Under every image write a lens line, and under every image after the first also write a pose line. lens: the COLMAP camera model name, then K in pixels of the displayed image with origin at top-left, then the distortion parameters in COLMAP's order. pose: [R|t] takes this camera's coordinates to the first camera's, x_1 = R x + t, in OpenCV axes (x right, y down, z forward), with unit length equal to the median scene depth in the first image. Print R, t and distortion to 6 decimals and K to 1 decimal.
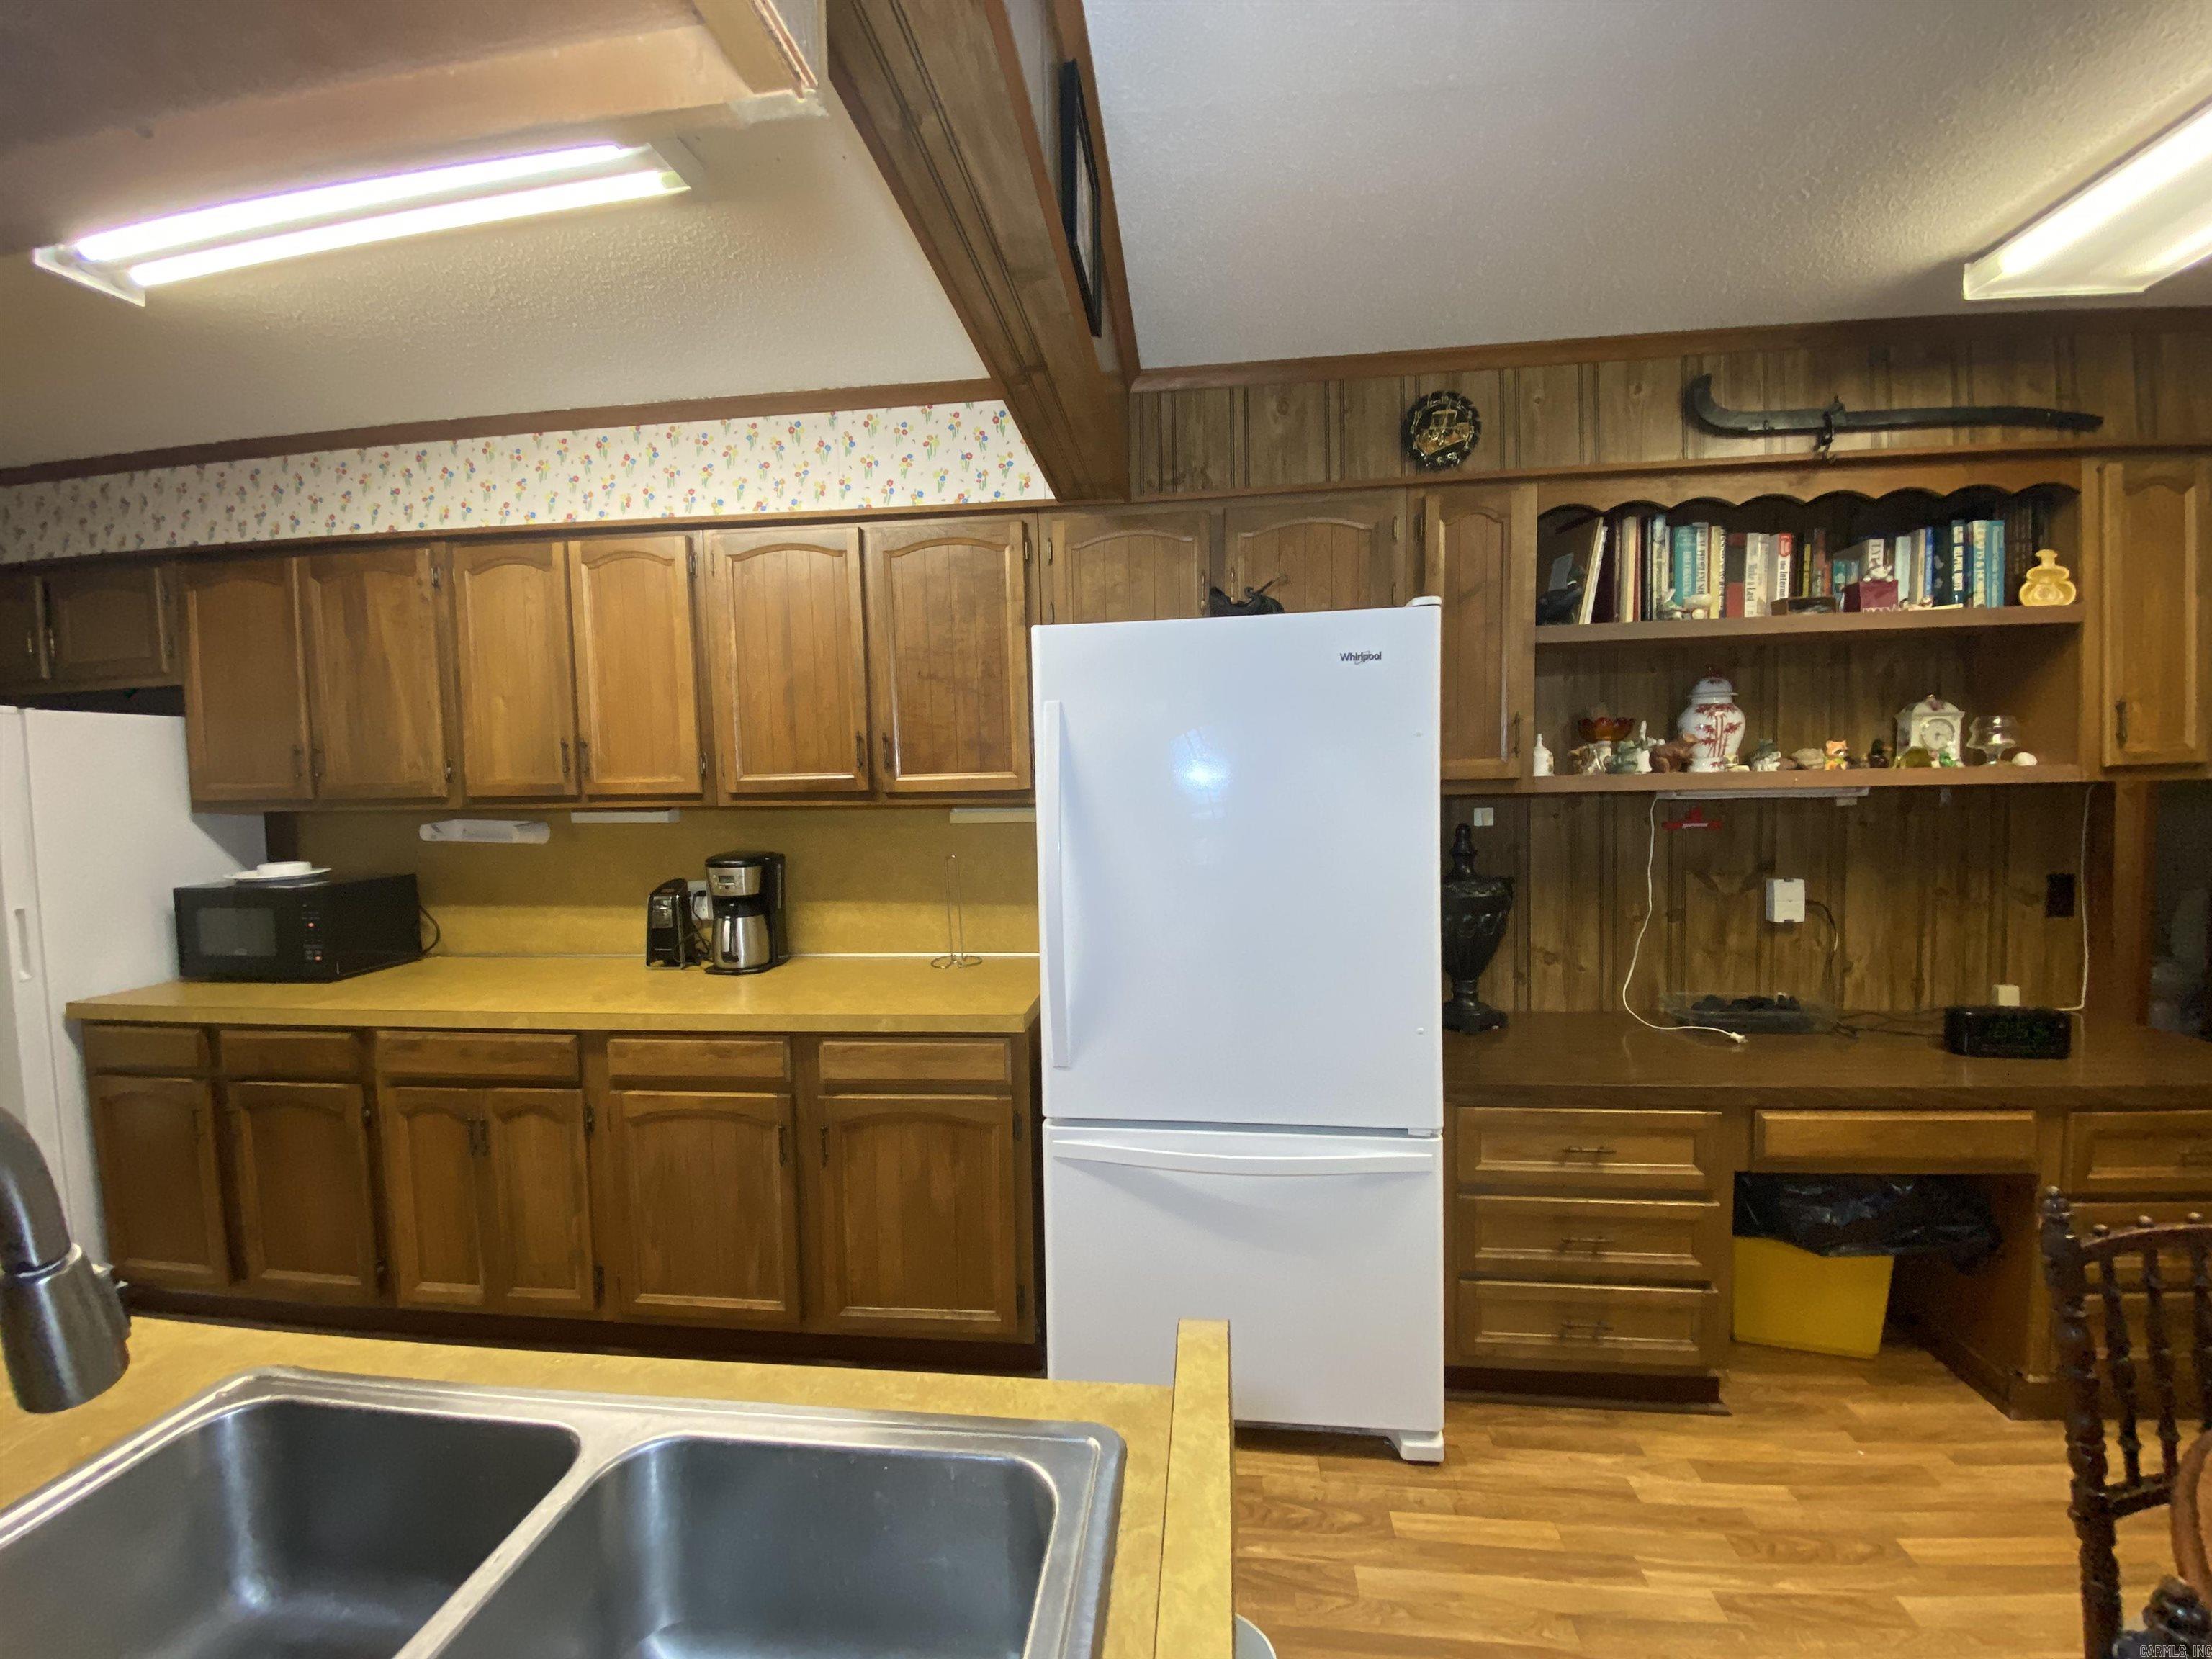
lens RADIAL K [[894.4, 0, 1106.0], [0, 894.4, 829.5], [0, 0, 1]] dist [0.053722, -0.040627]
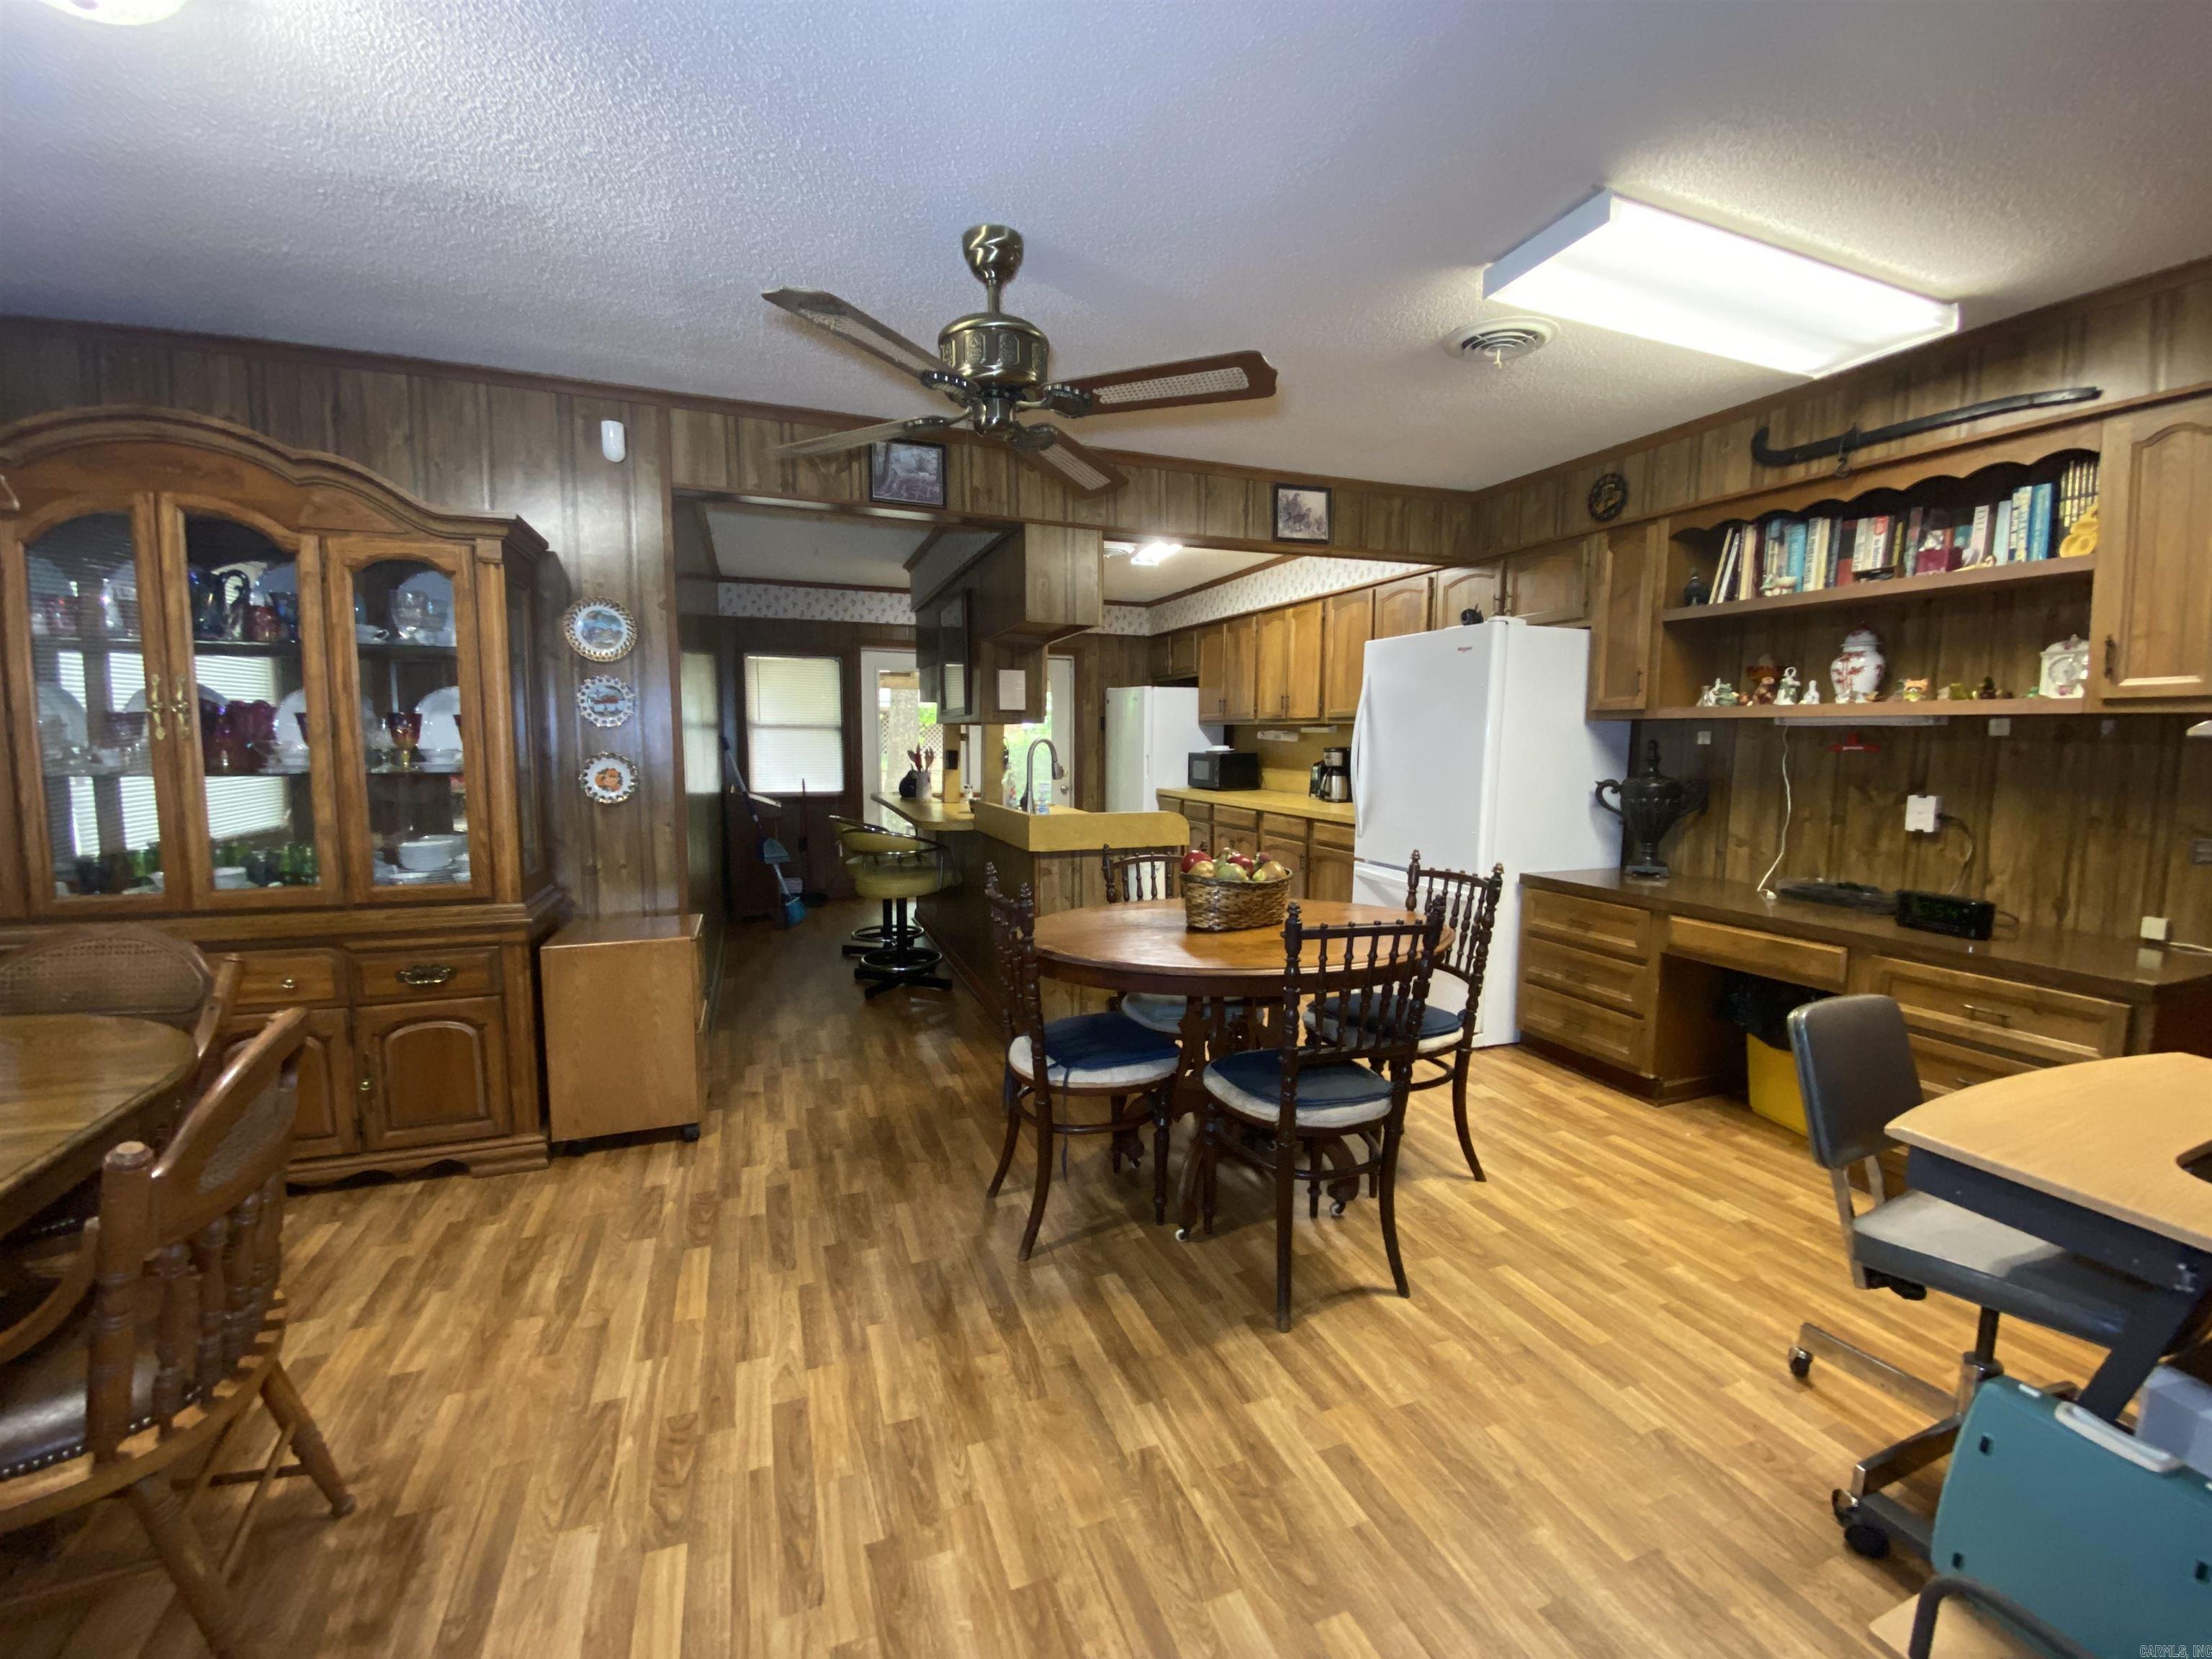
lens RADIAL K [[894.1, 0, 1101.7], [0, 894.1, 825.7], [0, 0, 1]] dist [0.001057, -0.014008]
pose [[0.464822, 0.112174, -0.878270, 1.283999], [-0.066272, 0.993567, 0.091826, 0.058515], [0.882921, 0.015522, 0.469266, -0.504533]]
